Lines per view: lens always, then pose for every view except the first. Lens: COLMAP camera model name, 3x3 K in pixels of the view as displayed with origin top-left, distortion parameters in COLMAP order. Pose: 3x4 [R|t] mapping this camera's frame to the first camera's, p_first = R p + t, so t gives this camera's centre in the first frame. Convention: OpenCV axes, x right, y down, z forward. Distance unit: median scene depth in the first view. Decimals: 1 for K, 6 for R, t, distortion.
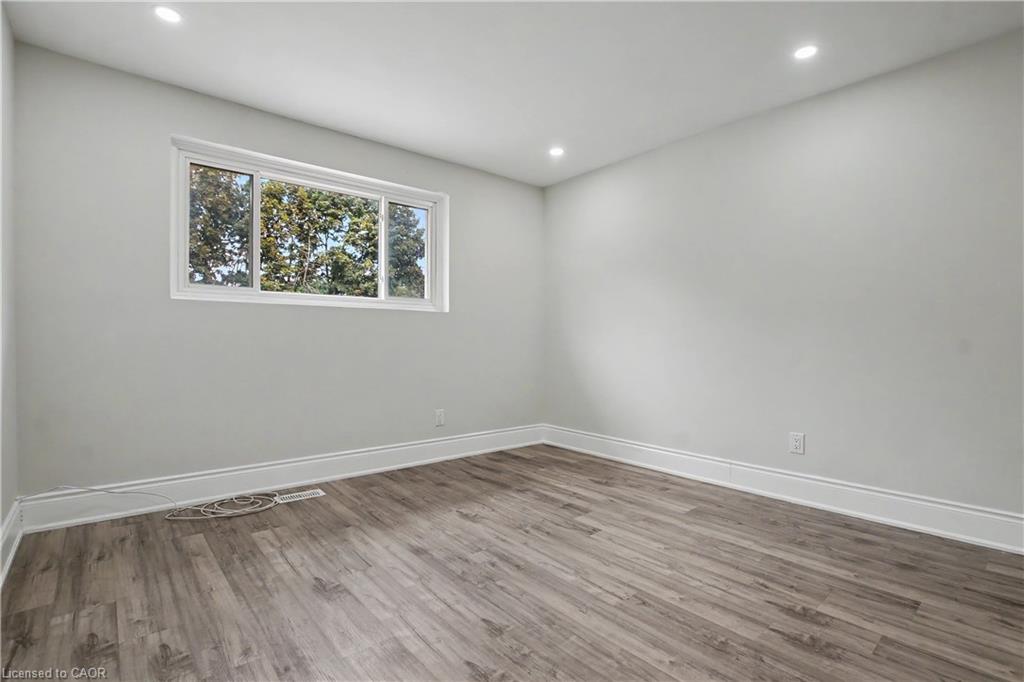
lens RADIAL K [[478.1, 0, 514.2], [0, 478.1, 345.8], [0, 0, 1]] dist [-0.030575, 0.001260]
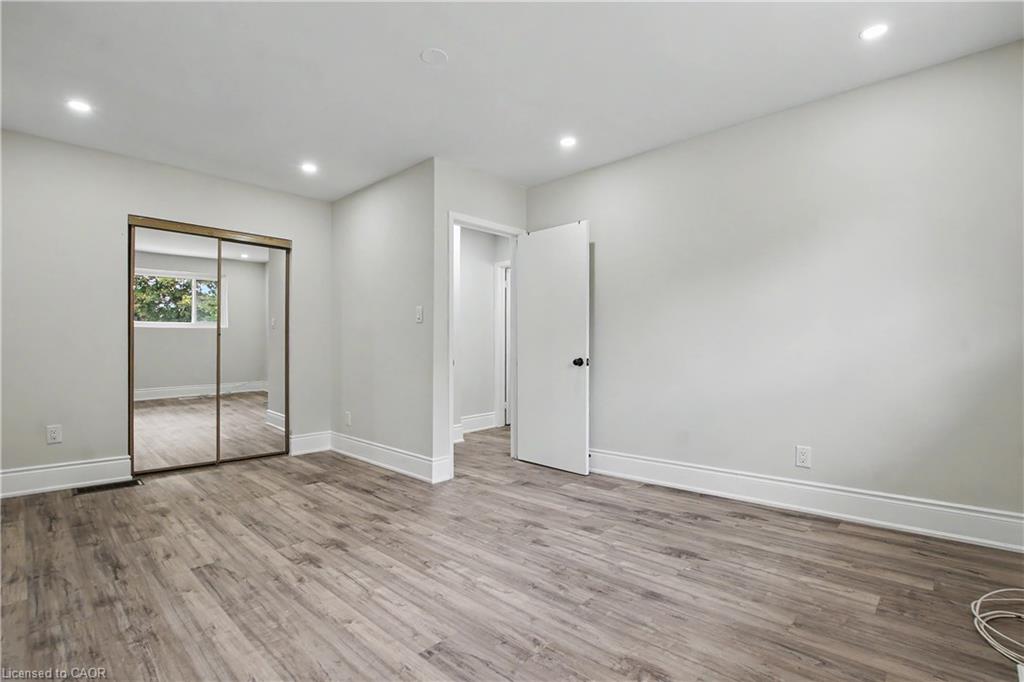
lens RADIAL K [[478.1, 0, 514.2], [0, 478.1, 345.8], [0, 0, 1]] dist [-0.030575, 0.001260]
pose [[-0.995142, -0.000836, -0.098446, 0.148184], [-0.001880, 0.999943, 0.010515, -0.031651], [0.098431, 0.010649, -0.995087, 2.008896]]
